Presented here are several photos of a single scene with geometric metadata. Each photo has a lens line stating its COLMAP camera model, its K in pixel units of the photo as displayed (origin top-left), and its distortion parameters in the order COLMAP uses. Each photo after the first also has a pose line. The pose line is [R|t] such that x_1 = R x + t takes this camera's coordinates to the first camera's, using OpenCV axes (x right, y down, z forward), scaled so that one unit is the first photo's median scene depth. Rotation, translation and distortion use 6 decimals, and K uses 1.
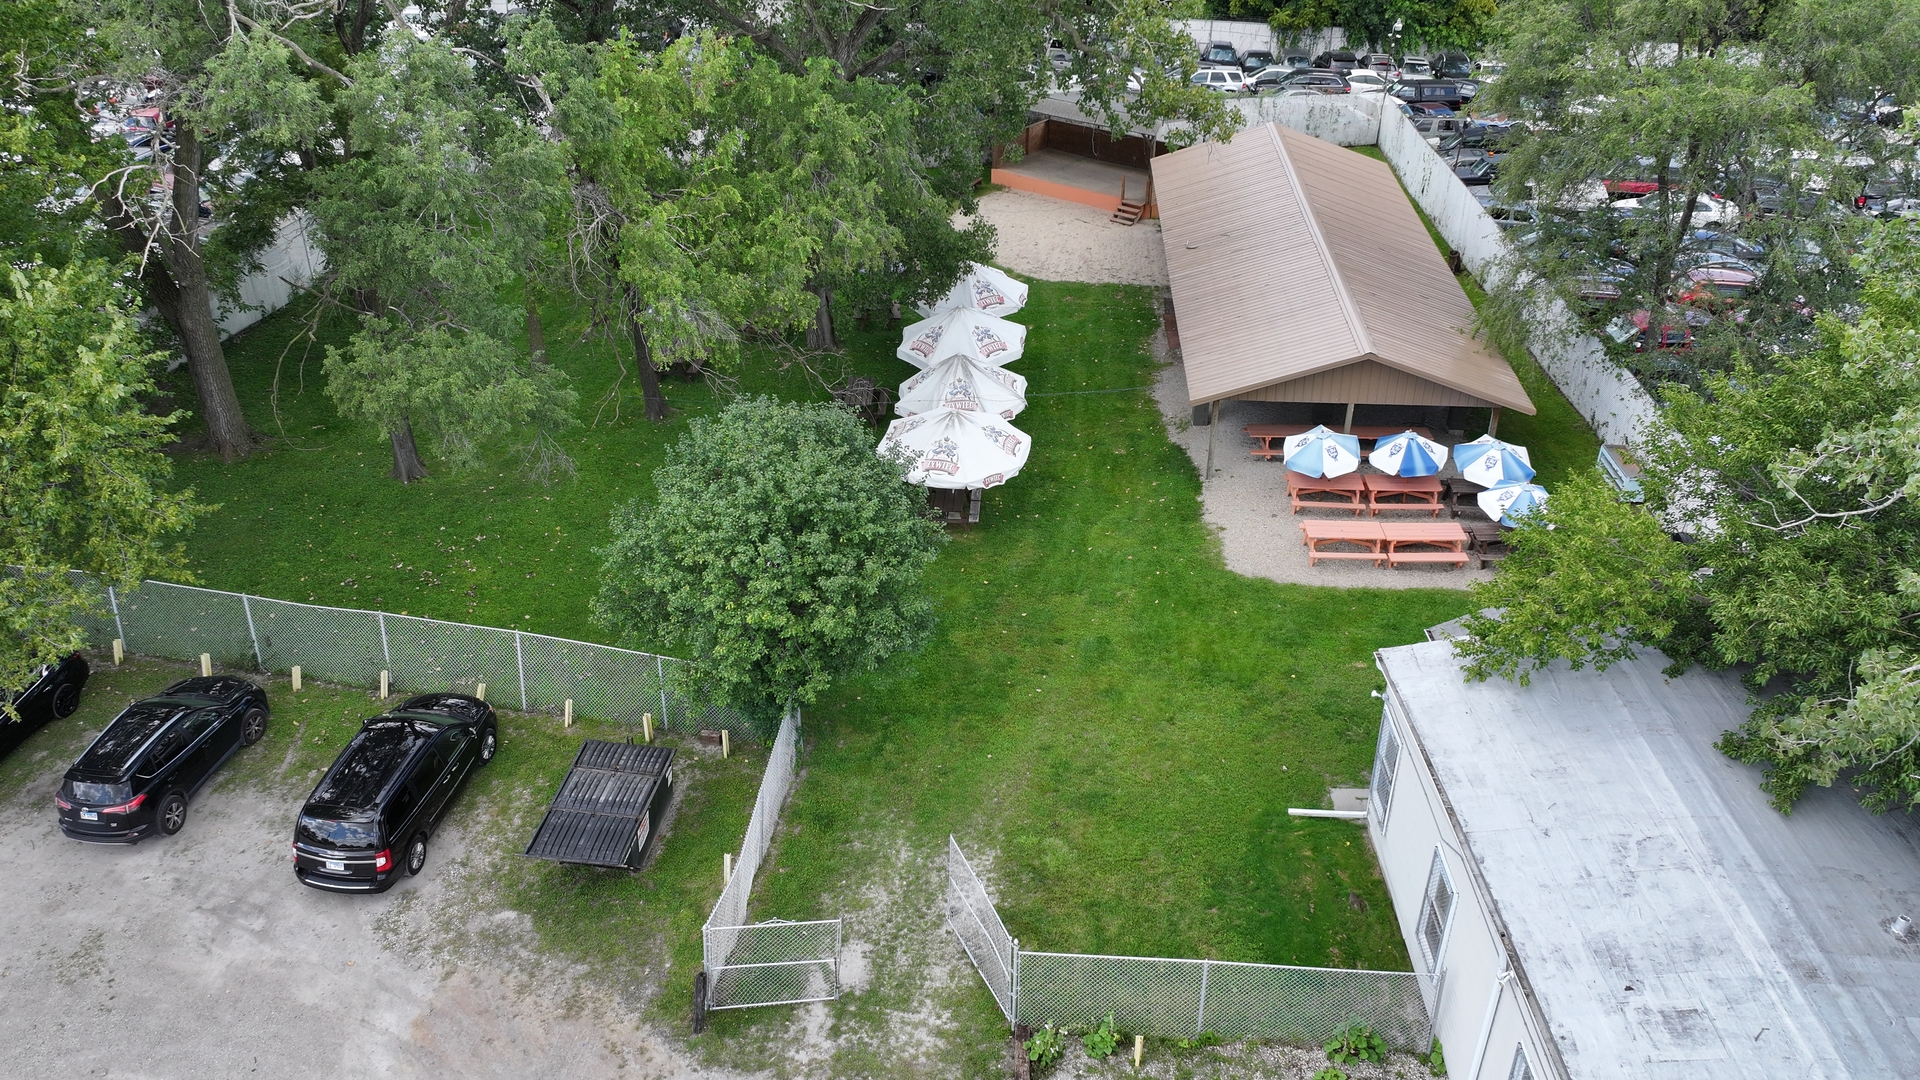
lens RADIAL K [[1334.9, 0, 966.0], [0, 1334.9, 523.1], [0, 0, 1]] dist [0.003951, -0.007350]
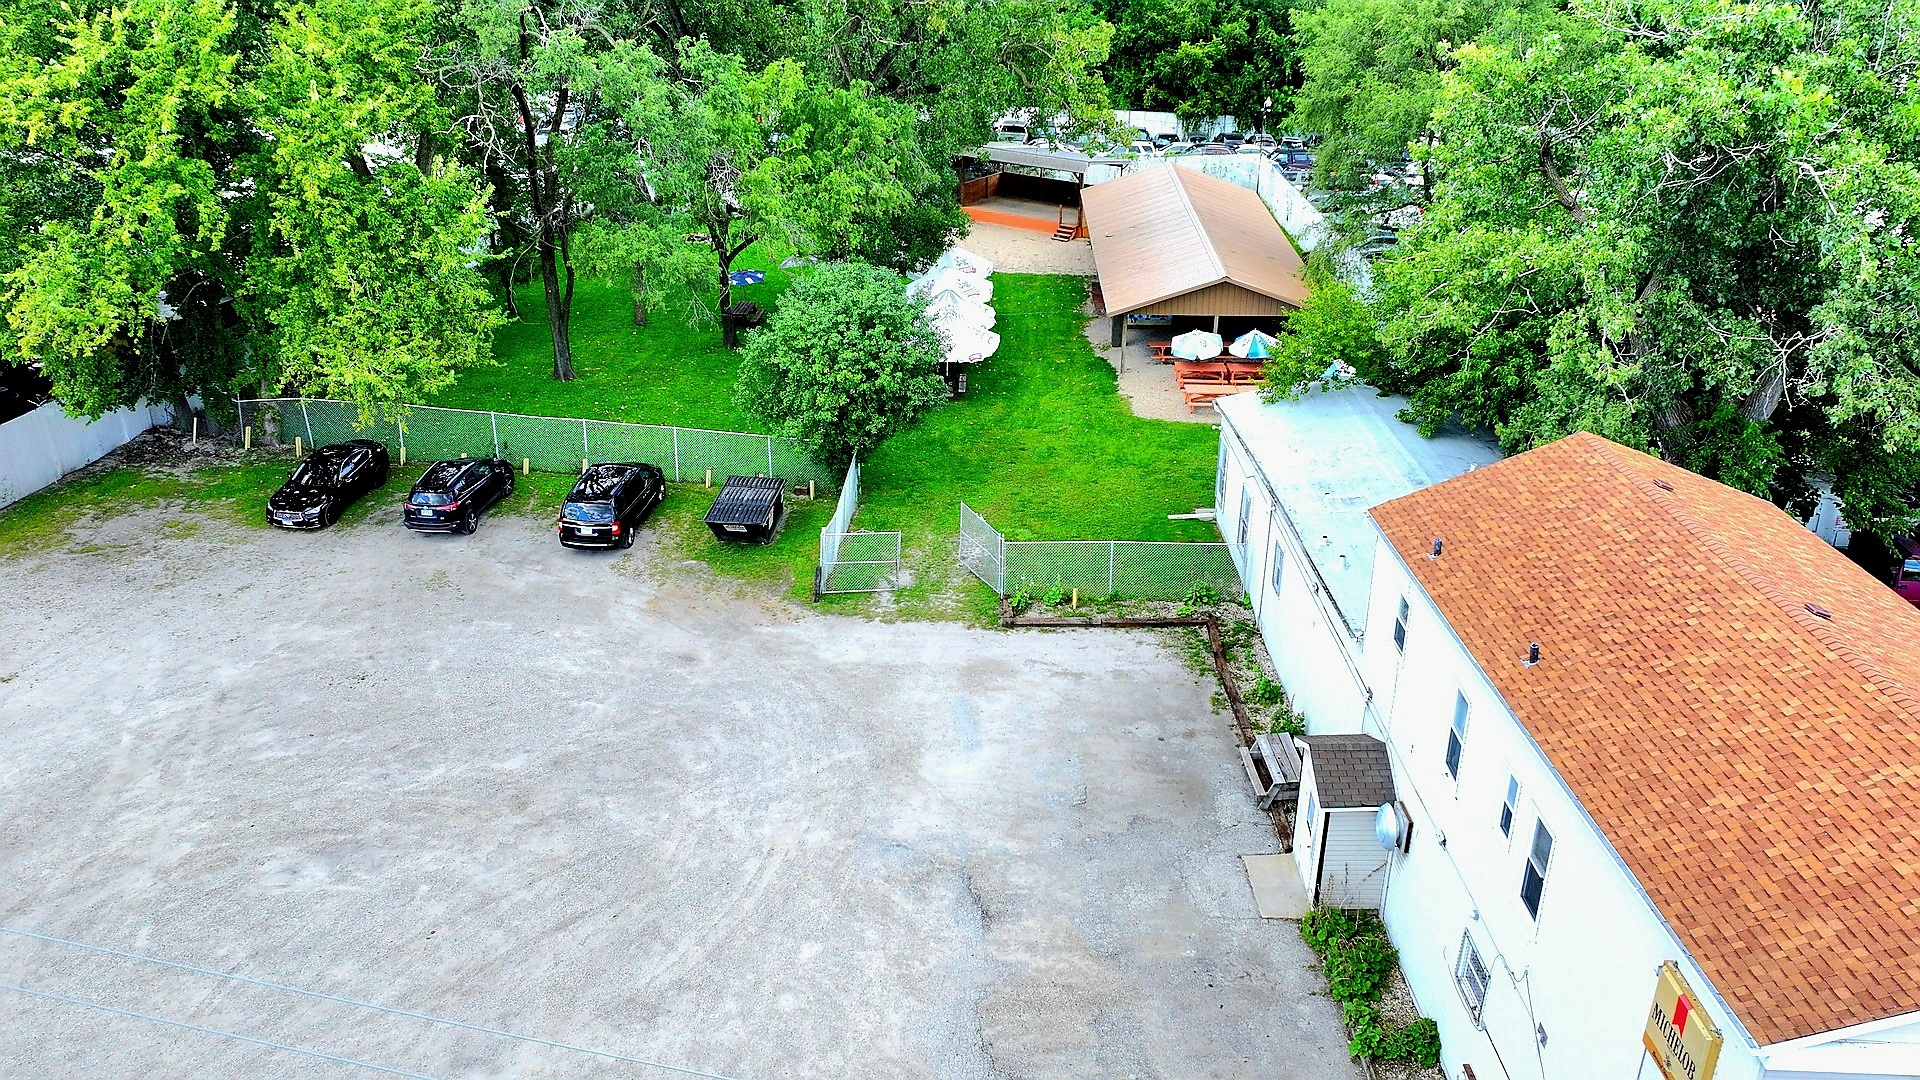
lens RADIAL K [[1334.9, 0, 954.2], [0, 1334.9, 553.9], [0, 0, 1]] dist [0.003951, -0.007350]
pose [[0.999500, -0.015178, 0.027726, -0.052626], [0.017425, 0.996423, -0.082695, 0.338515], [-0.026372, 0.083137, 0.996189, -0.510689]]
